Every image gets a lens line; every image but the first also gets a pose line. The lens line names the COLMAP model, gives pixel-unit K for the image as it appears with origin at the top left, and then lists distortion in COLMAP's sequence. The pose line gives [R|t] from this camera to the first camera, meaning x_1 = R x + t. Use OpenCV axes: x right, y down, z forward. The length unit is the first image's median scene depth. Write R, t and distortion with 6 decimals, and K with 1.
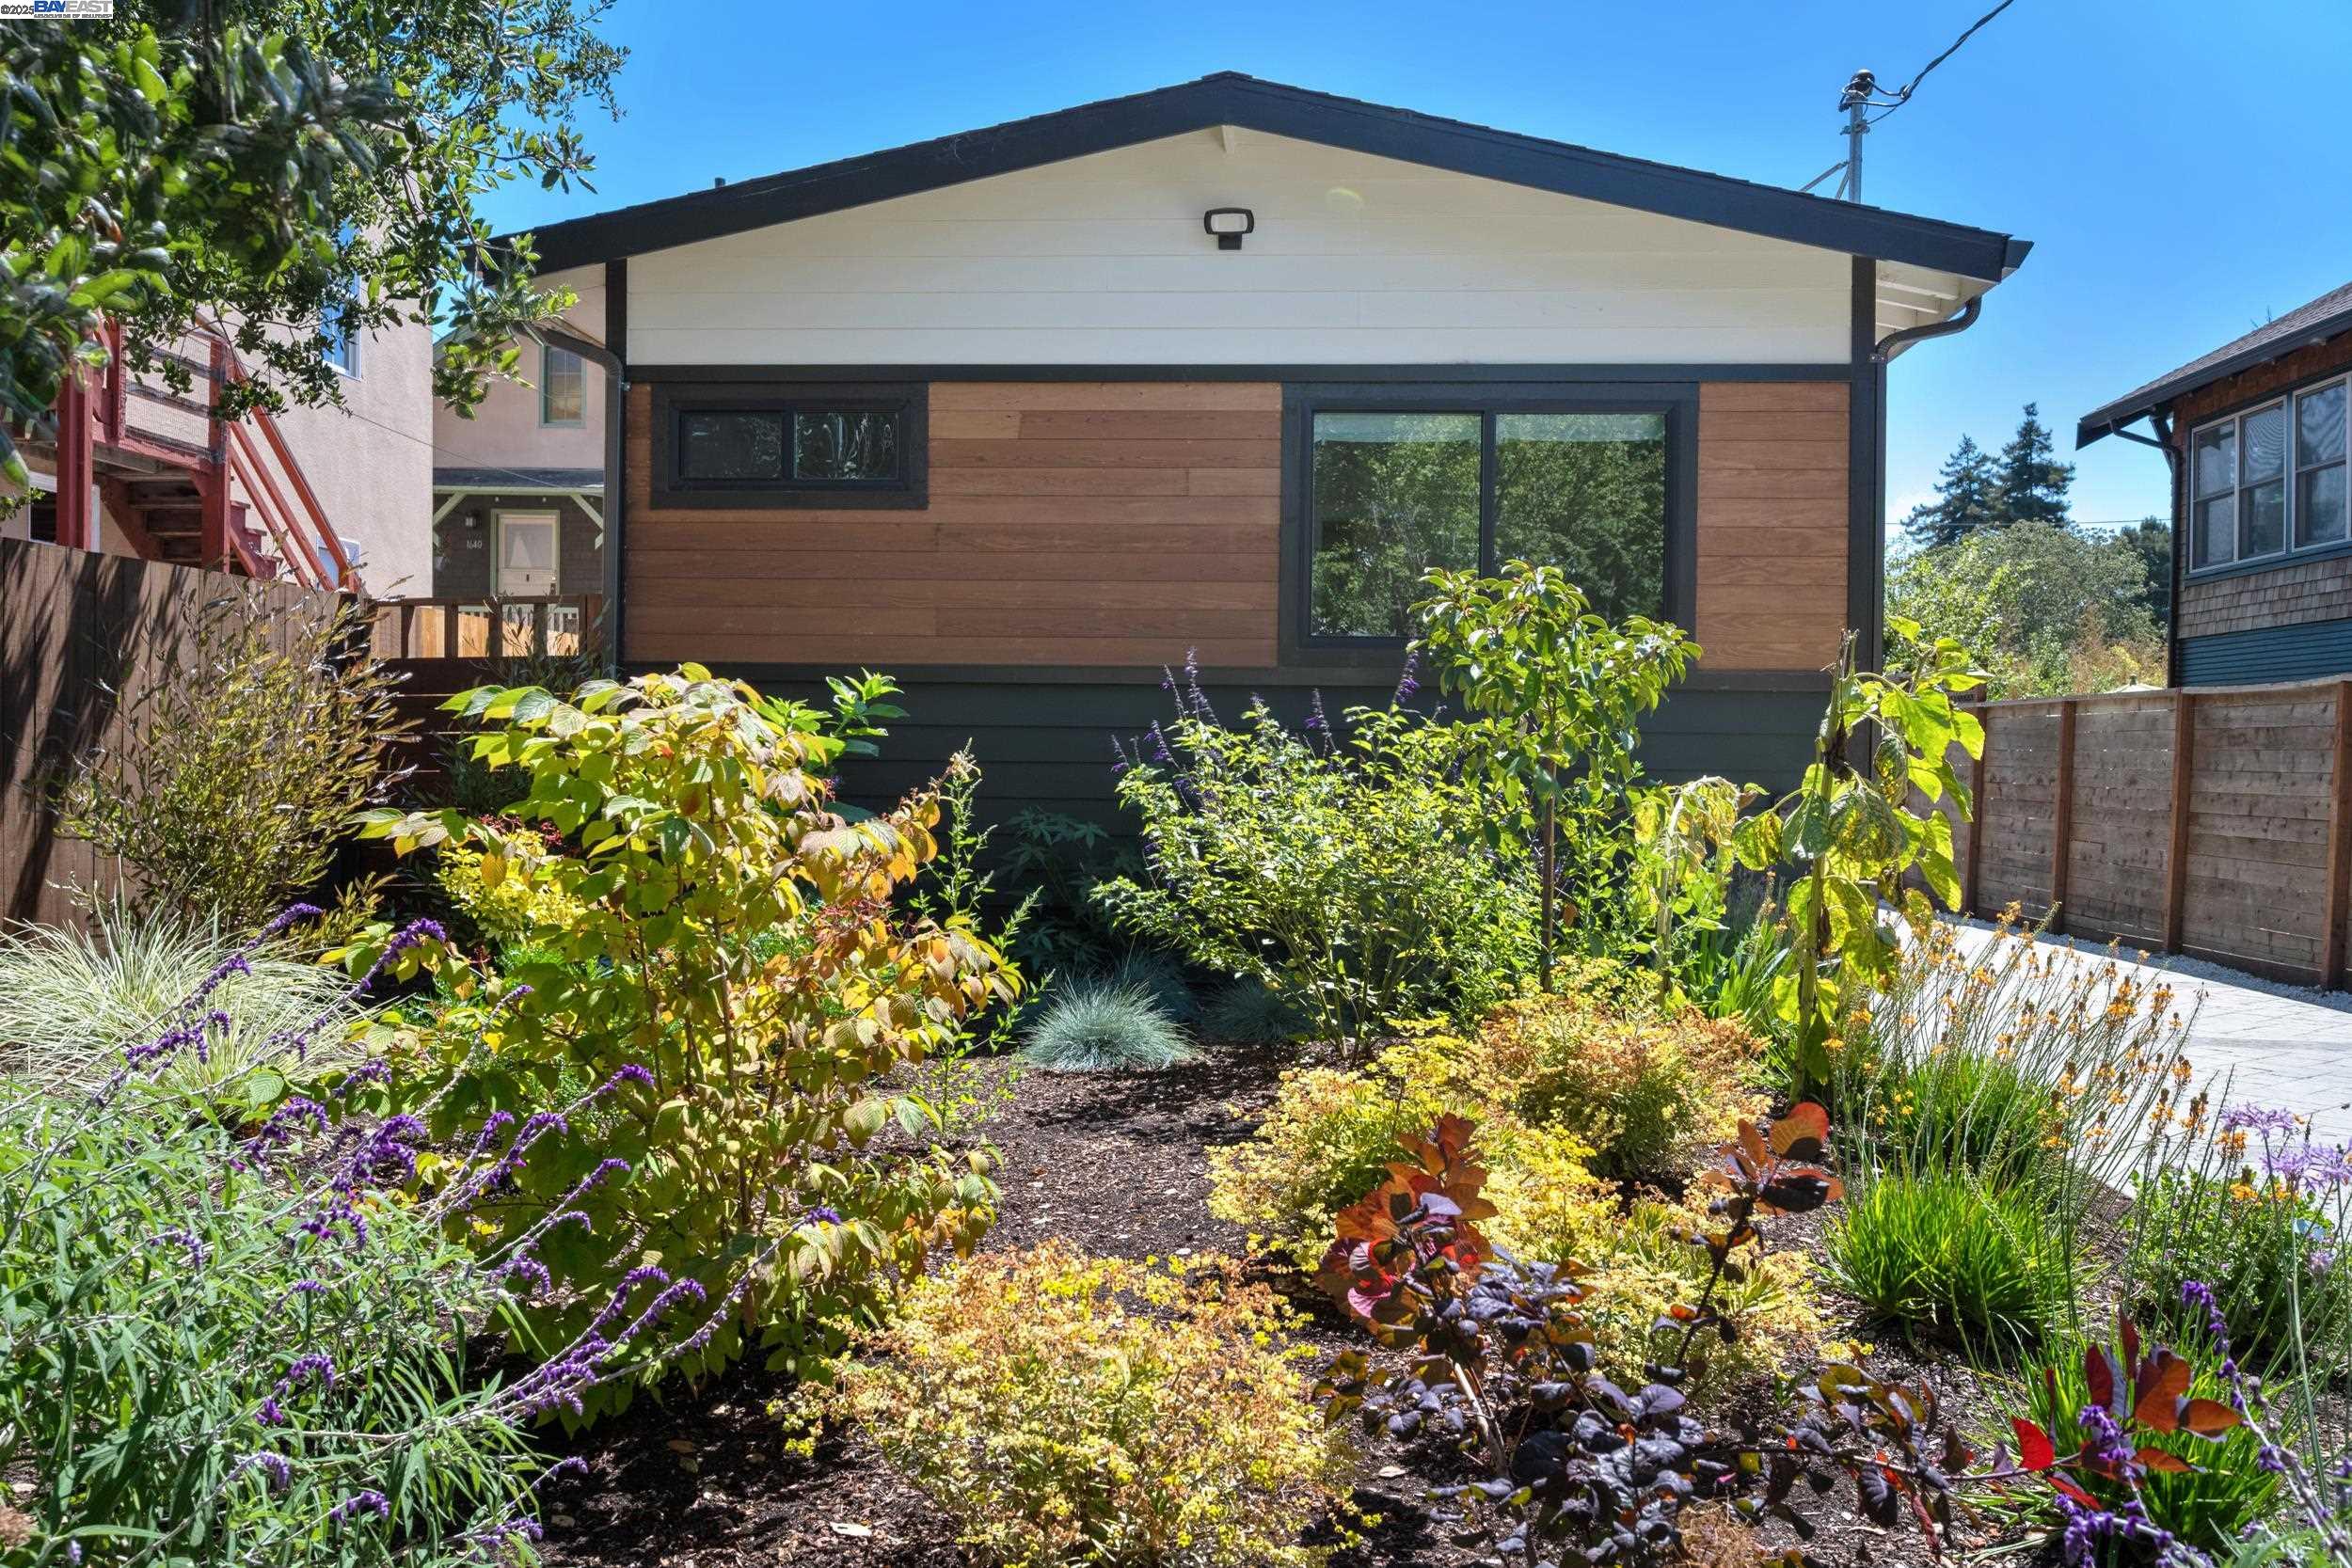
lens RADIAL K [[2047.1, 0, 1176.0], [0, 2047.1, 784.0], [0, 0, 1]] dist [0.006958, 0.004296]
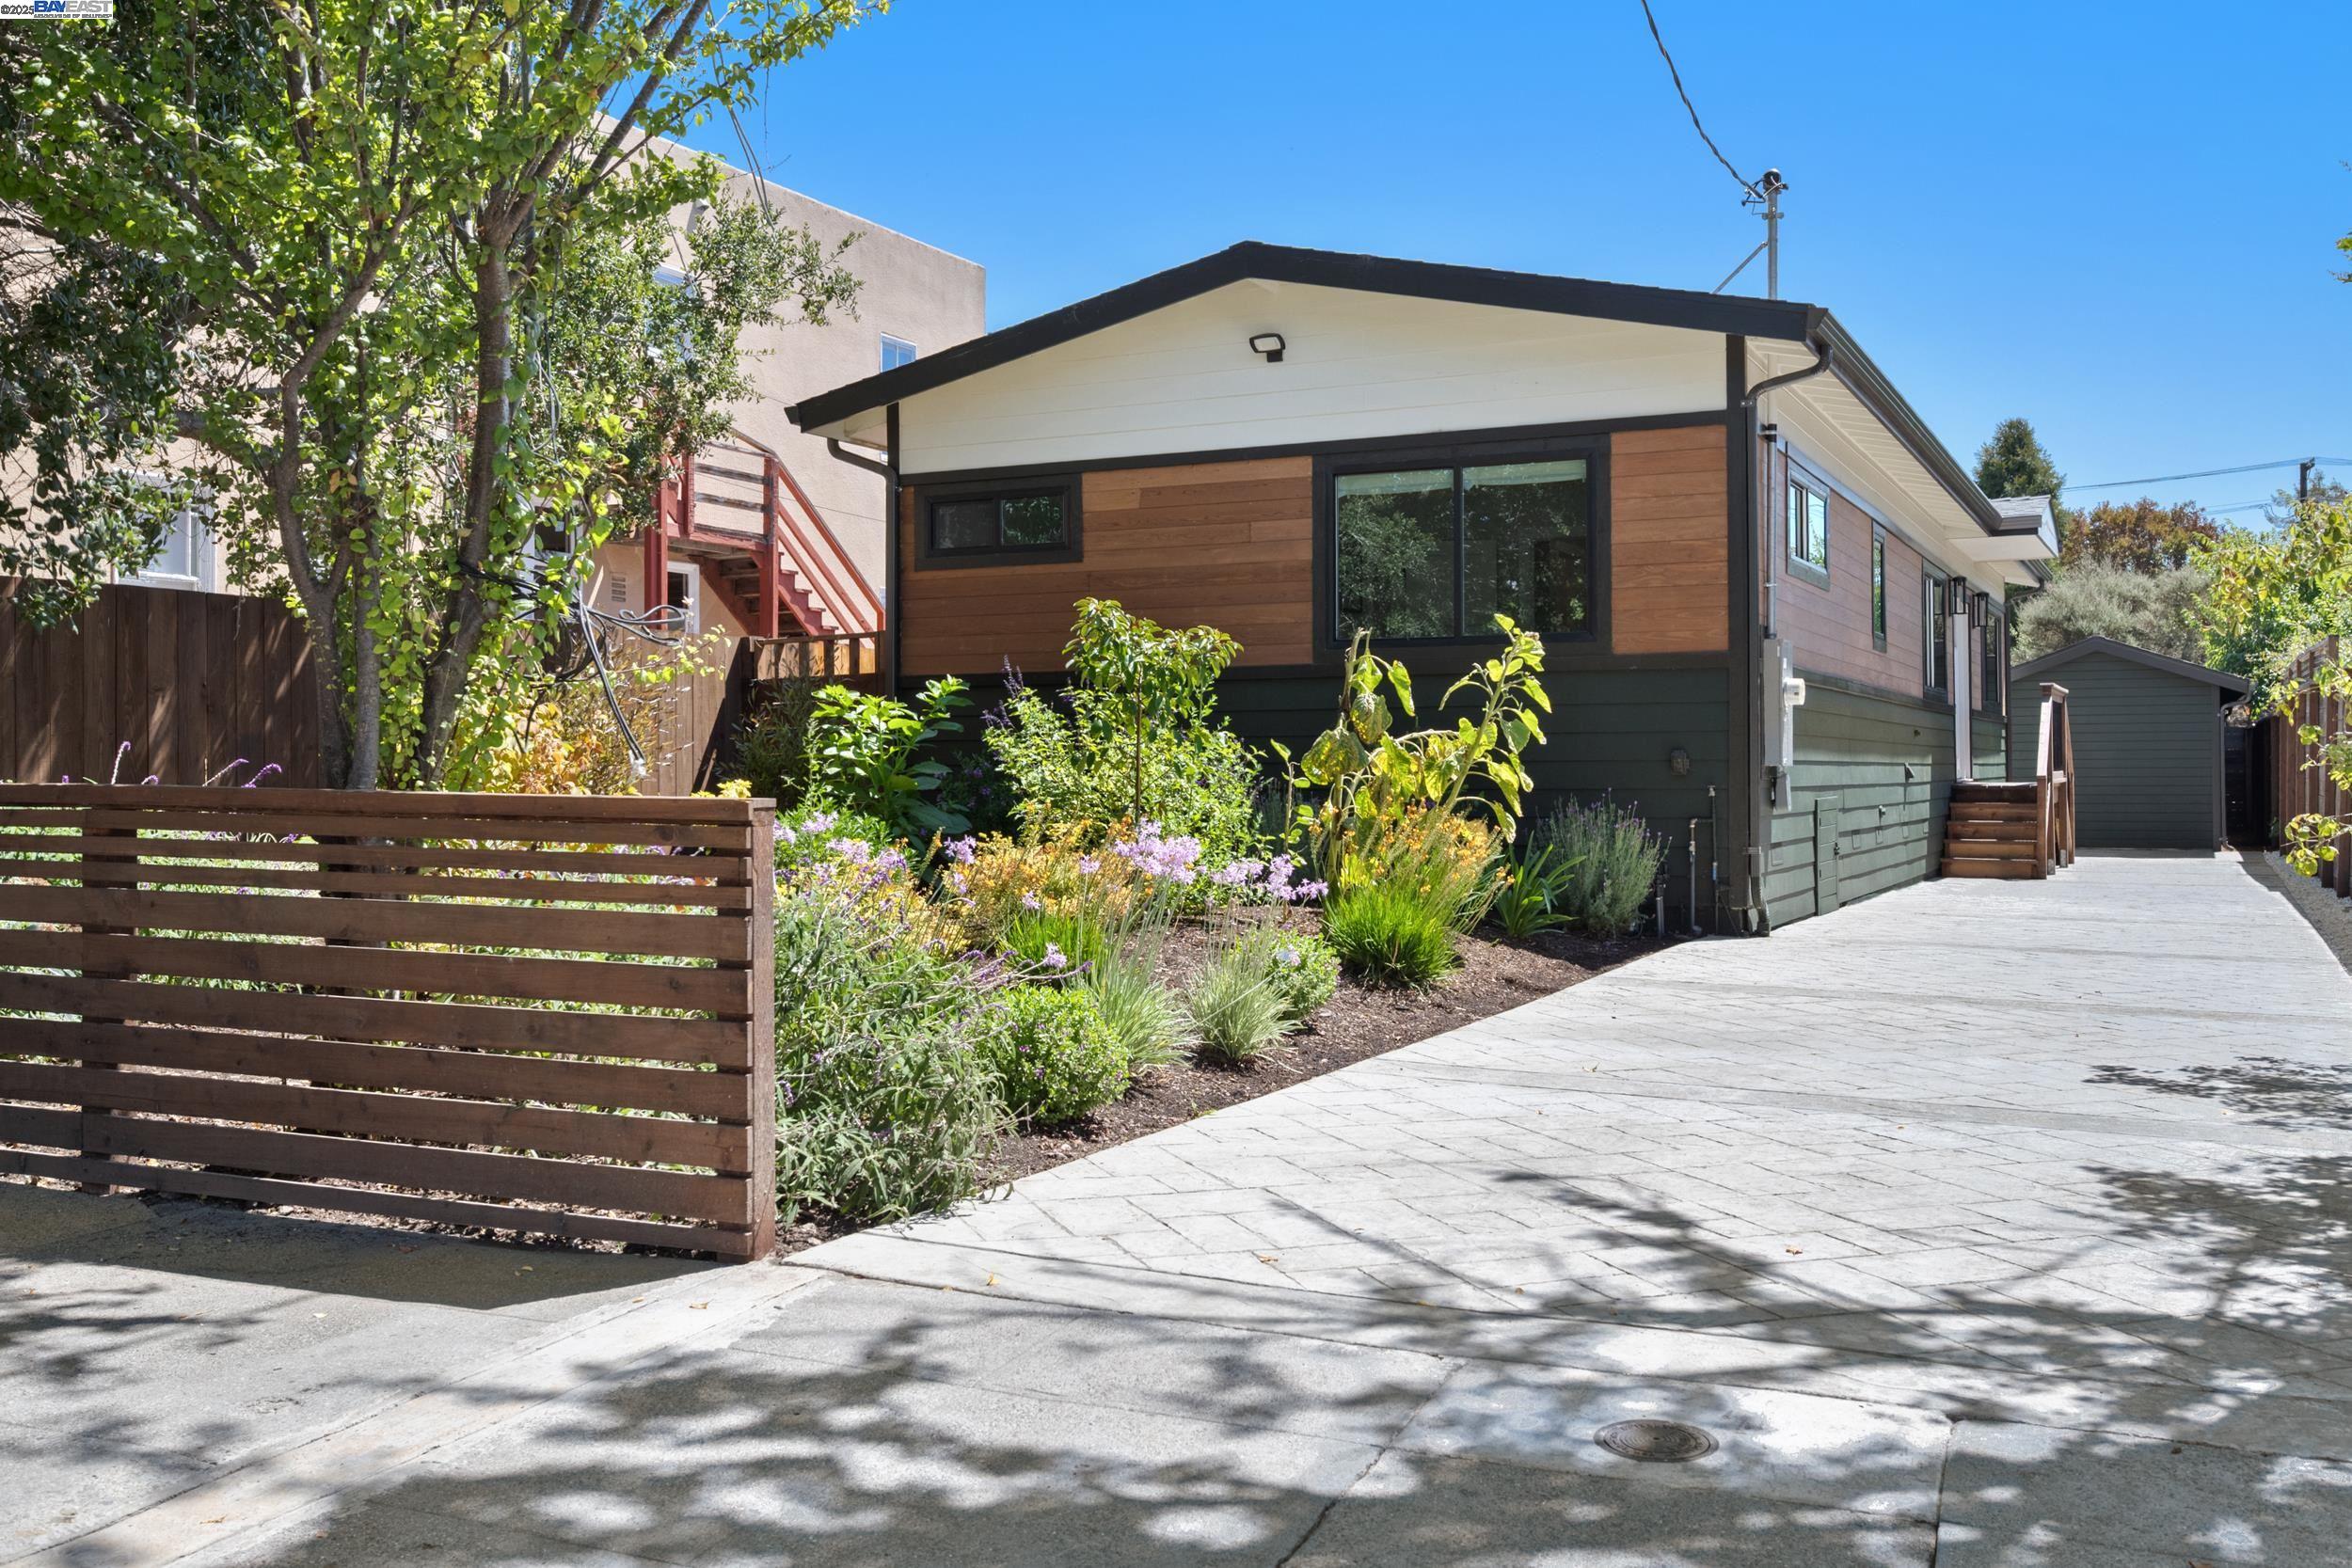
lens RADIAL K [[2047.1, 0, 1176.0], [0, 2047.1, 784.0], [0, 0, 1]] dist [0.006958, 0.004296]
pose [[0.934213, -0.016722, -0.356323, 0.450880], [0.015084, 0.999859, -0.007373, 0.032595], [0.356396, 0.001513, 0.934334, -0.313366]]
